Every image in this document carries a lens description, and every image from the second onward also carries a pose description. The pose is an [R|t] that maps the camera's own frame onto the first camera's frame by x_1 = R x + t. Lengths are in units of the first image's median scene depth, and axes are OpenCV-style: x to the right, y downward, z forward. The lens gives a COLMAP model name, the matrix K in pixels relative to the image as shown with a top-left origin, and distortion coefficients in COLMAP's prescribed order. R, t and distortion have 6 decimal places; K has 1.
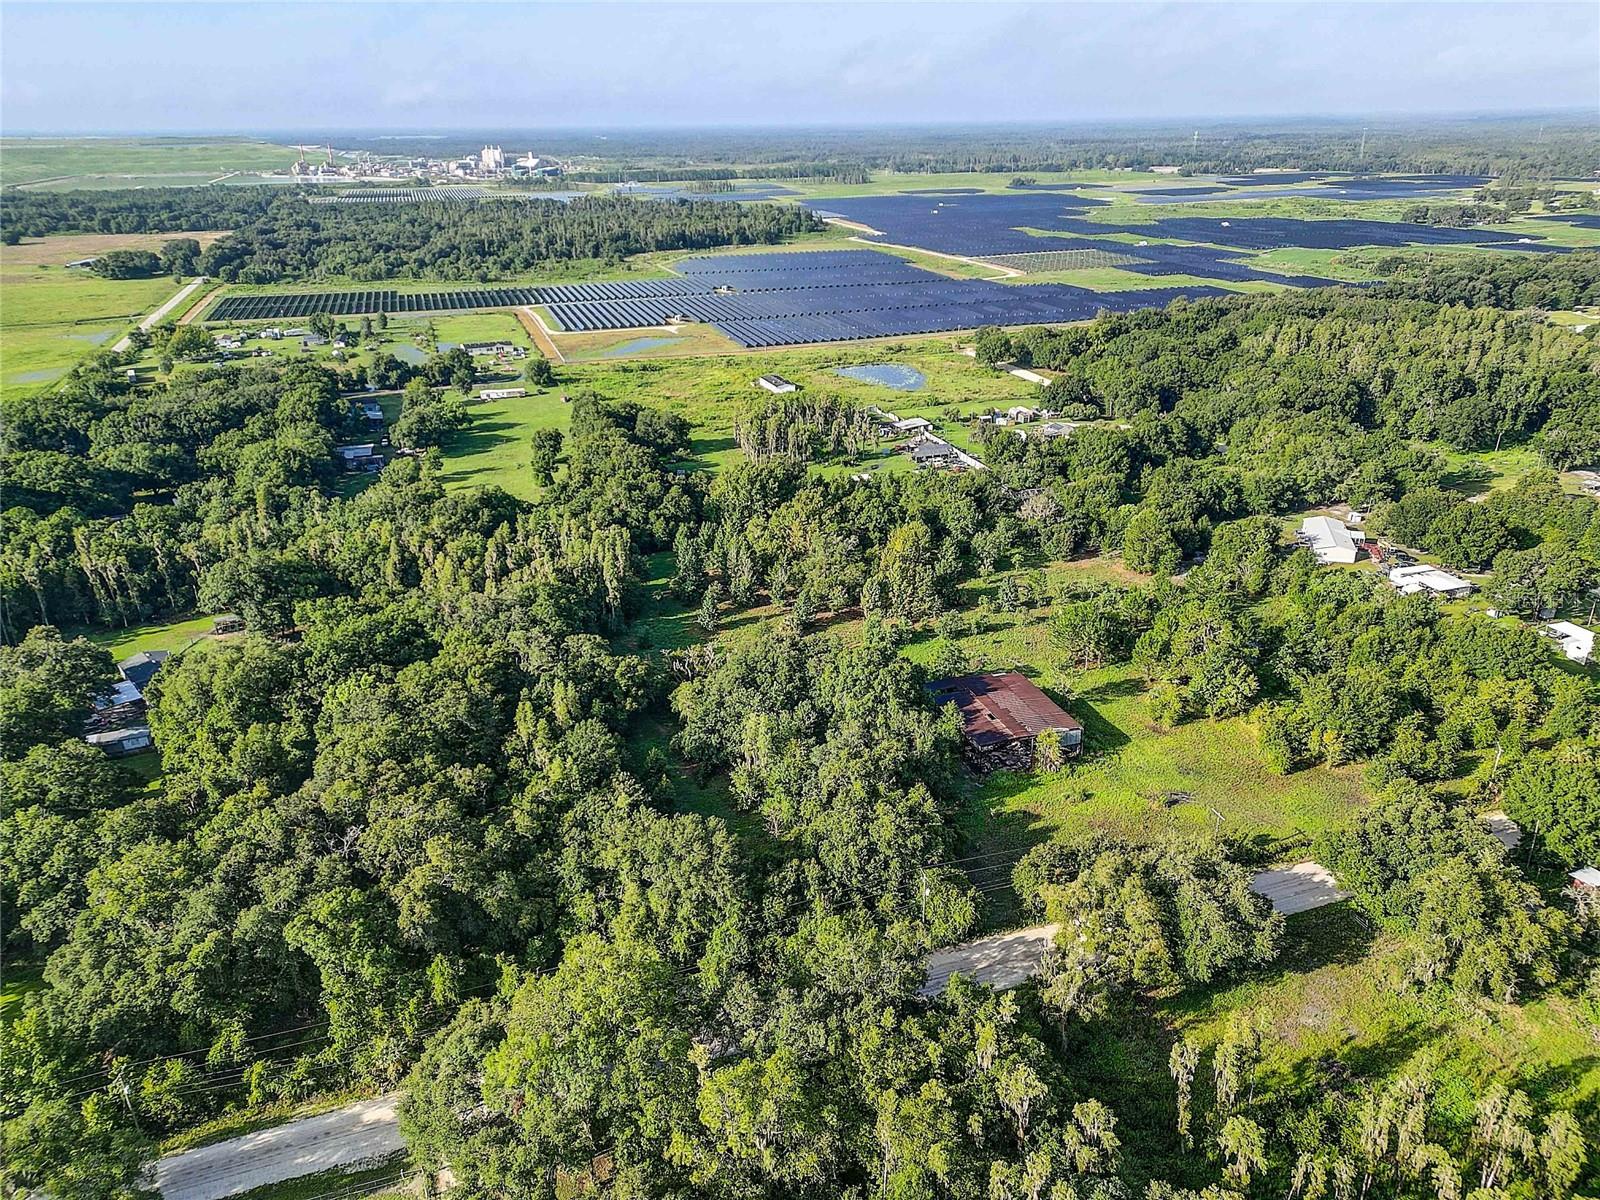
lens RADIAL K [[1116.7, 0, 797.6], [0, 1116.7, 601.8], [0, 0, 1]] dist [0.076411, -0.070686]
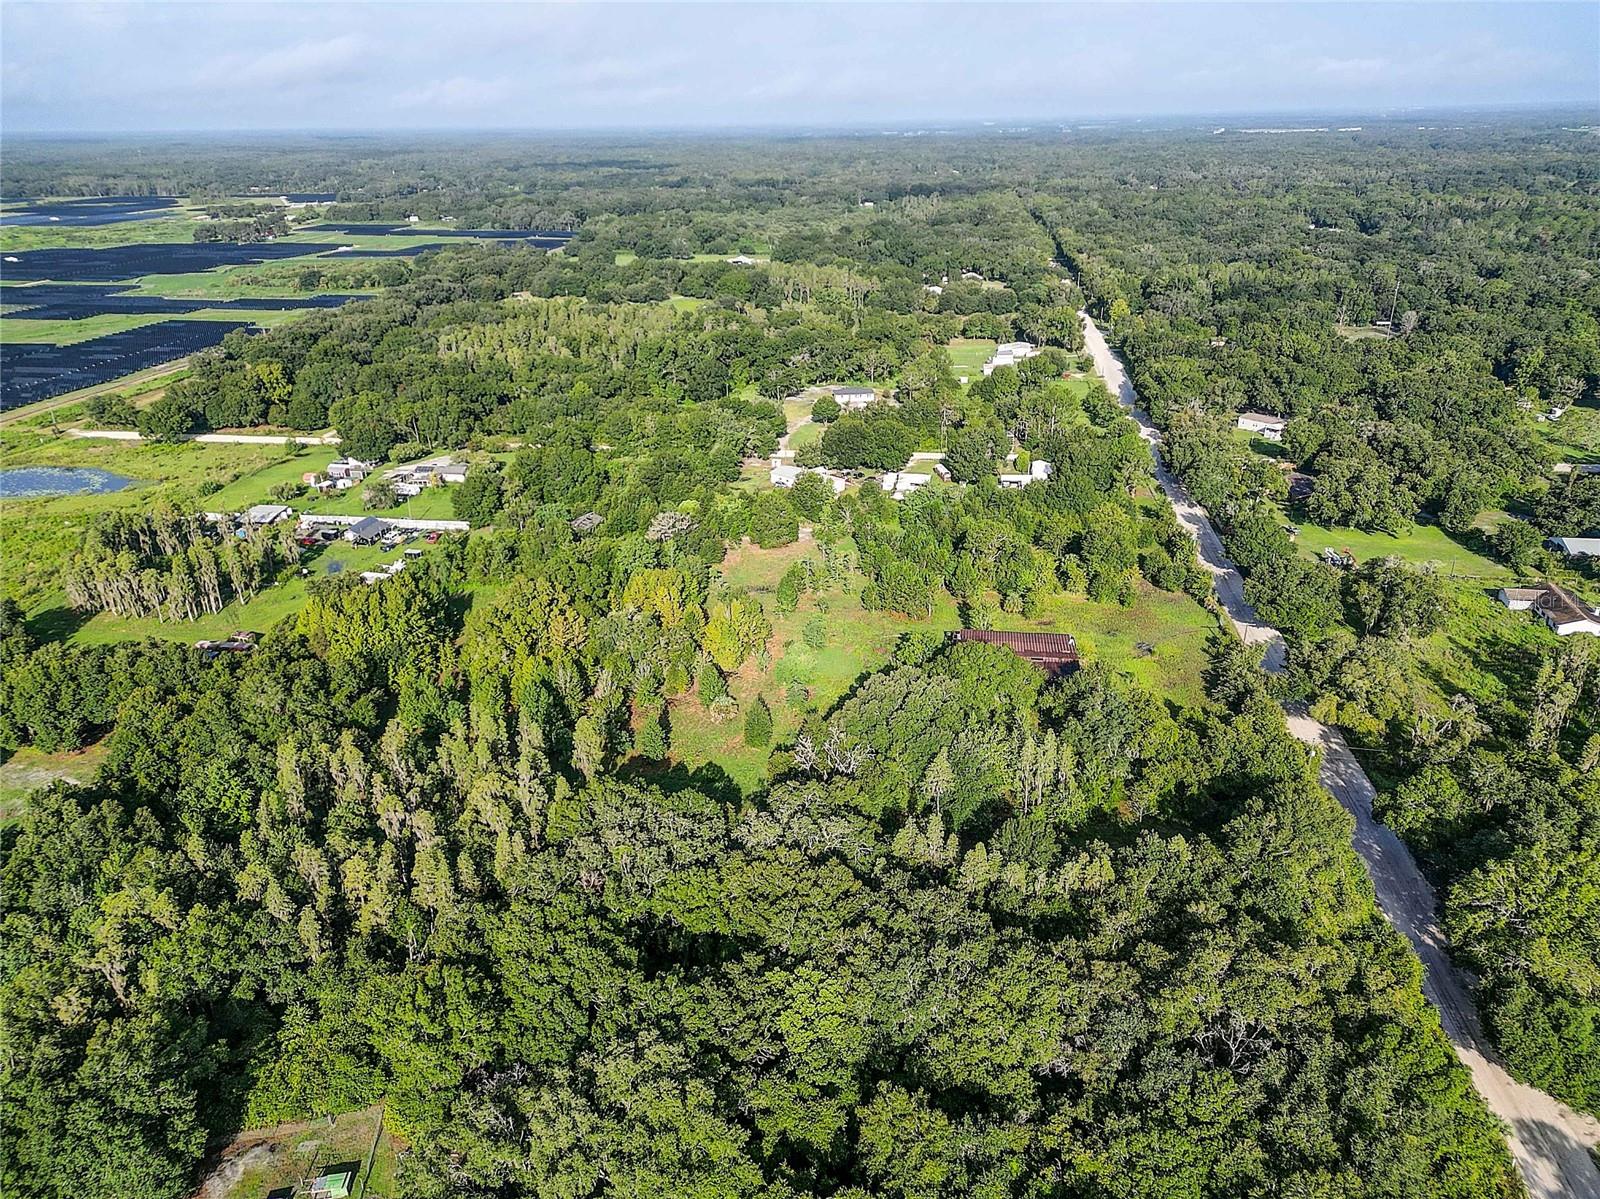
lens RADIAL K [[1116.7, 0, 797.6], [0, 1116.7, 601.3], [0, 0, 1]] dist [0.076411, -0.070686]
pose [[0.453416, -0.346205, 0.821314, -0.515364], [0.360937, 0.913862, 0.185957, -0.150410], [-0.814947, 0.212127, 0.539318, 0.369727]]
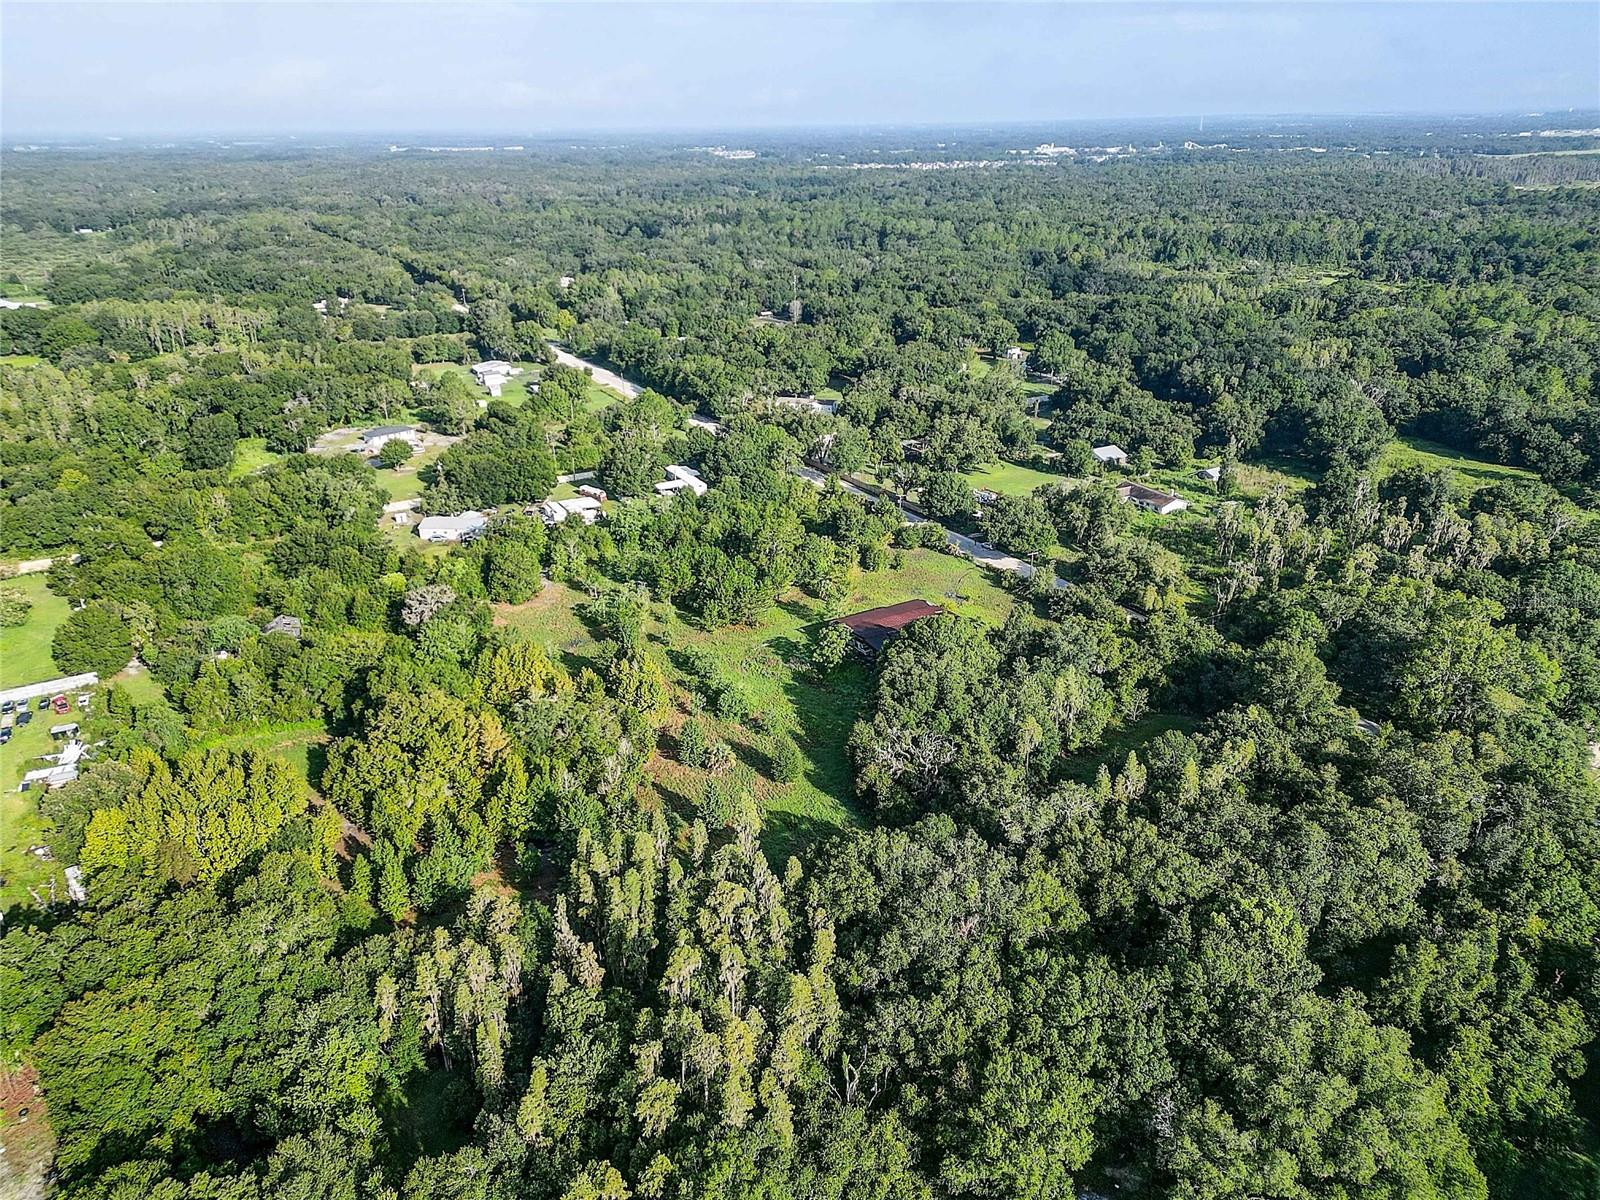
lens RADIAL K [[1116.7, 0, 797.6], [0, 1116.7, 601.8], [0, 0, 1]] dist [0.076411, -0.070686]
pose [[-0.187856, -0.371006, 0.909431, -0.552956], [0.408576, 0.812485, 0.415853, -0.294263], [-0.893183, 0.449692, -0.001046, 0.697253]]
